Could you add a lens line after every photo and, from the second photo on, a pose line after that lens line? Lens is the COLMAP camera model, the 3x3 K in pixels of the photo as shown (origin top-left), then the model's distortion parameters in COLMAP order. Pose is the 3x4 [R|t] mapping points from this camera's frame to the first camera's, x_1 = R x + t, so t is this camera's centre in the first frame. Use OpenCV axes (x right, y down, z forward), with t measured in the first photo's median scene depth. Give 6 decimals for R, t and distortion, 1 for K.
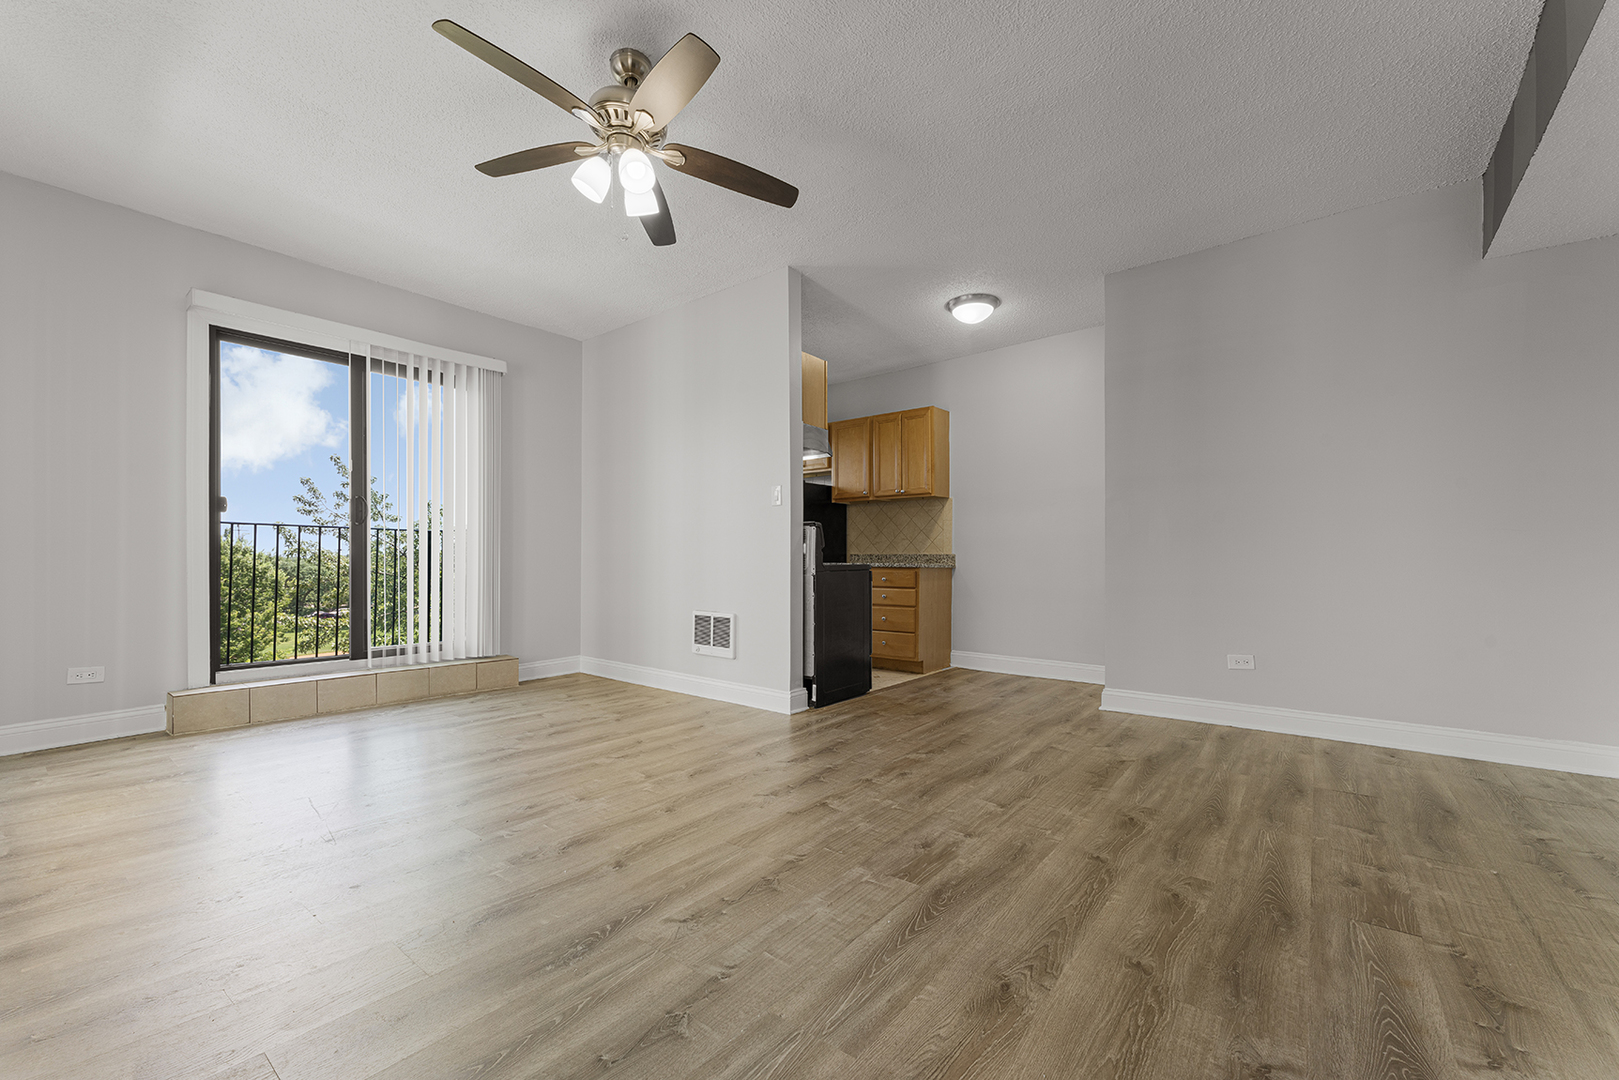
lens RADIAL K [[665.1, 0, 808.4], [0, 665.1, 553.3], [0, 0, 1]] dist [-0.001675, -0.000148]
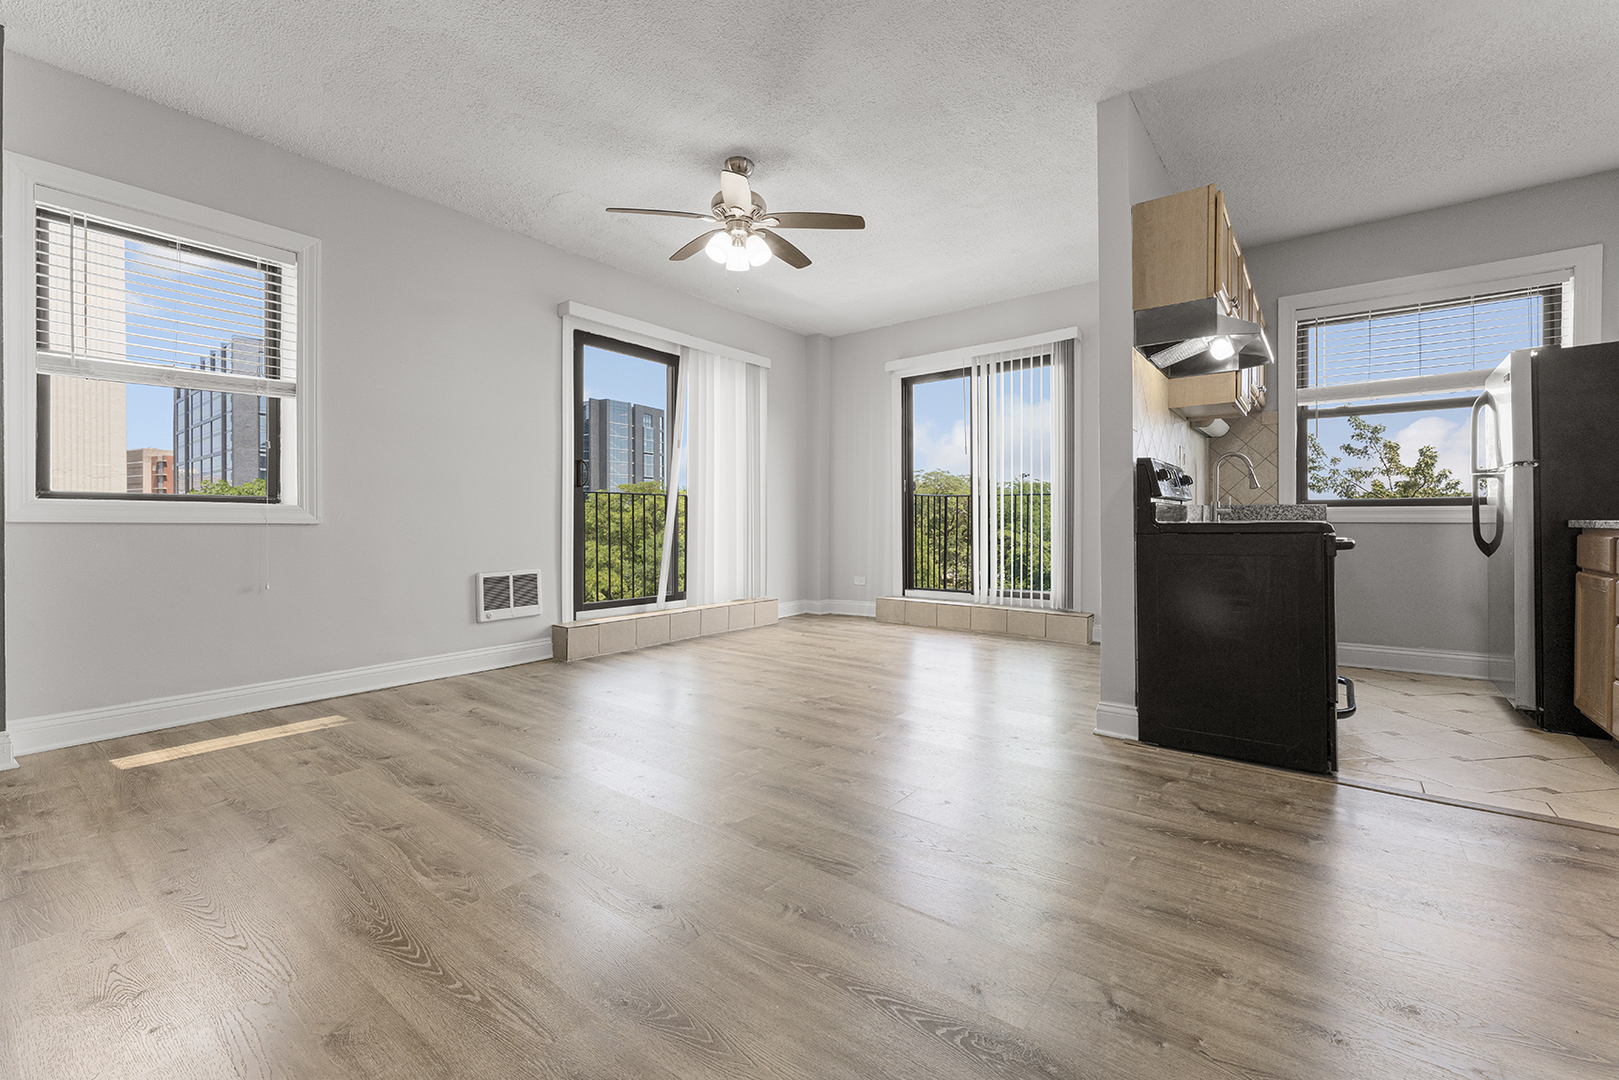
lens RADIAL K [[665.1, 0, 808.8], [0, 665.1, 530.1], [0, 0, 1]] dist [-0.001675, -0.000148]
pose [[0.006343, 0.011027, -0.999919, 0.813918], [0.011299, 0.999875, 0.011099, 0.013510], [0.999916, -0.011368, 0.006217, 0.817846]]
